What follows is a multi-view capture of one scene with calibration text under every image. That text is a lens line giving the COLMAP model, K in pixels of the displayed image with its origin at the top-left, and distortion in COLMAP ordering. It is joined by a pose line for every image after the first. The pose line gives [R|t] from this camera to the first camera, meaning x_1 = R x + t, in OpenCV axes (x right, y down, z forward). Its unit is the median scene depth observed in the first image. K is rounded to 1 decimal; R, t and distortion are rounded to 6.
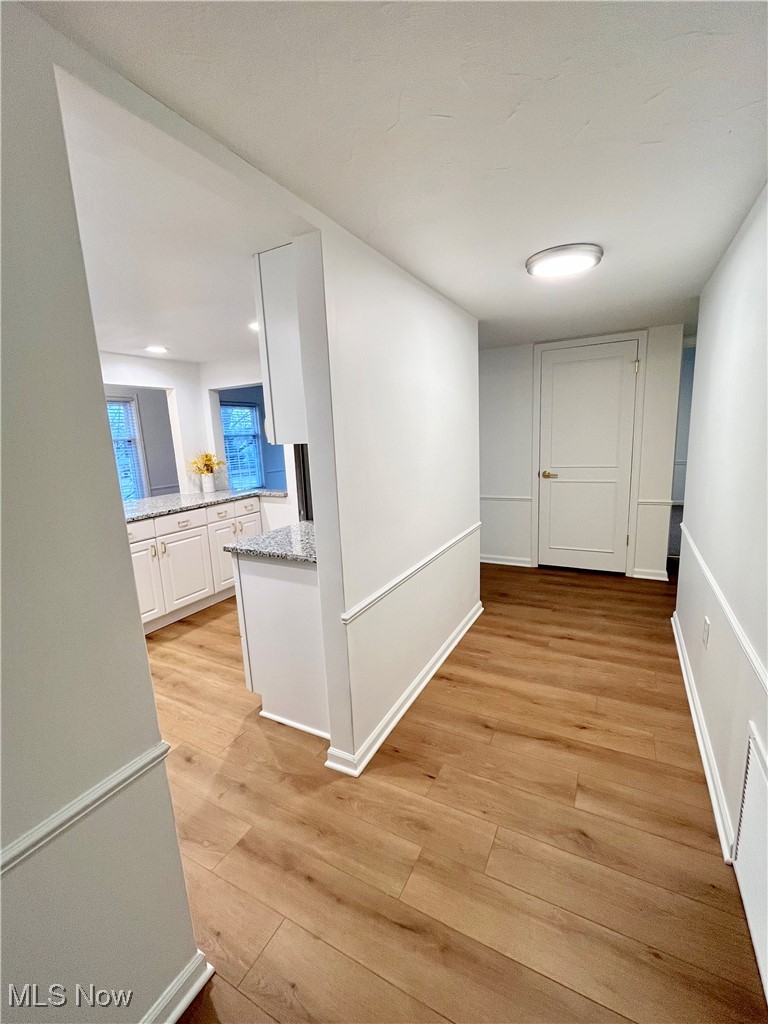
lens RADIAL K [[419.7, 0, 386.7], [0, 419.7, 510.0], [0, 0, 1]] dist [0.000530, 0.000105]
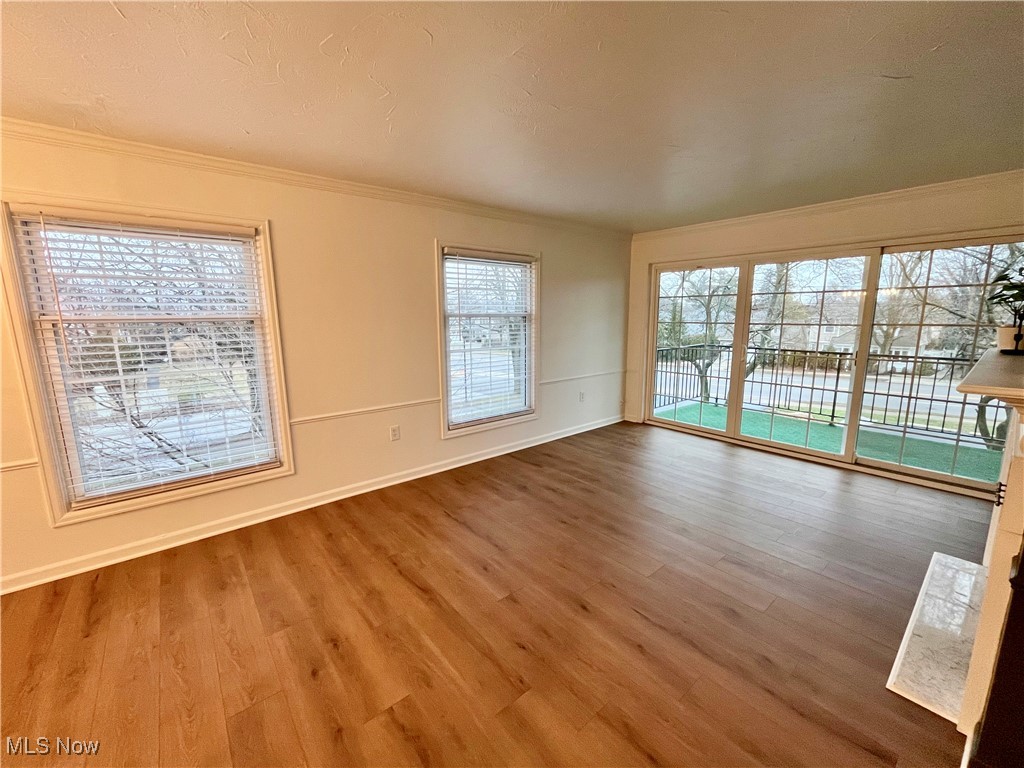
lens RADIAL K [[419.7, 0, 510.8], [0, 419.7, 383.0], [0, 0, 1]] dist [0.000530, 0.000105]
pose [[0.918351, 0.101028, -0.382655, -0.118027], [-0.105911, 0.994341, 0.008344, -0.096705], [0.381333, 0.032865, 0.923854, 0.506521]]
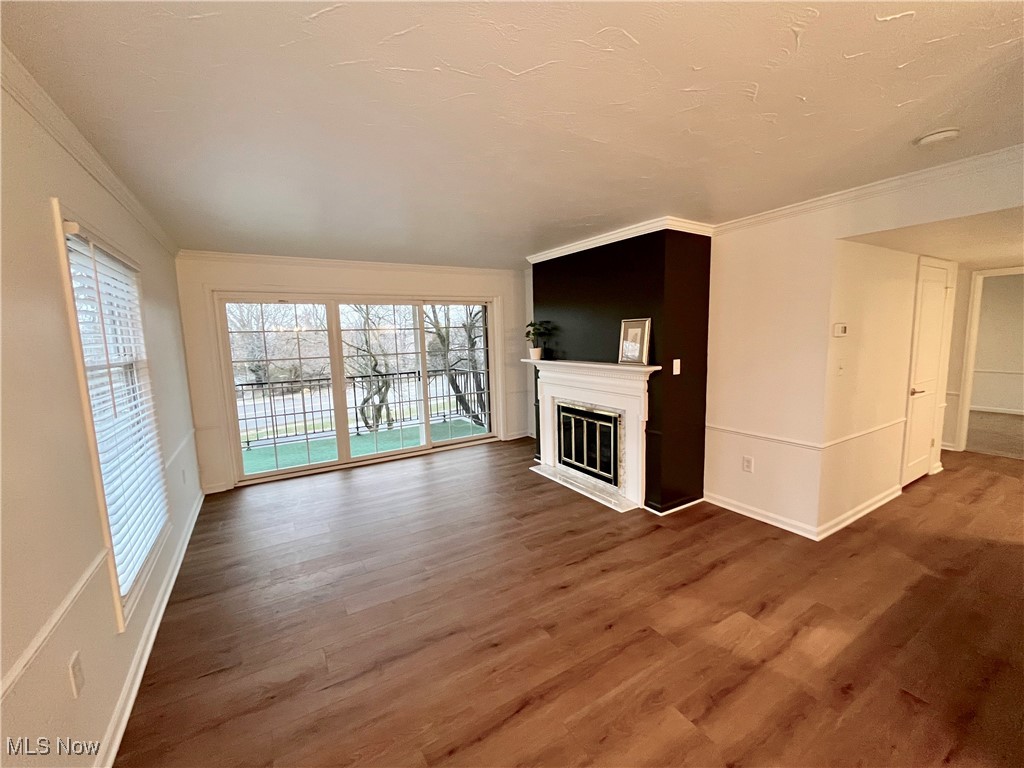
lens RADIAL K [[419.7, 0, 512.1], [0, 419.7, 388.3], [0, 0, 1]] dist [0.000530, 0.000105]
pose [[0.521827, -0.083210, 0.848983, -0.445144], [0.167290, 0.985888, -0.006196, -0.113241], [-0.836487, 0.145260, 0.528383, 0.615901]]
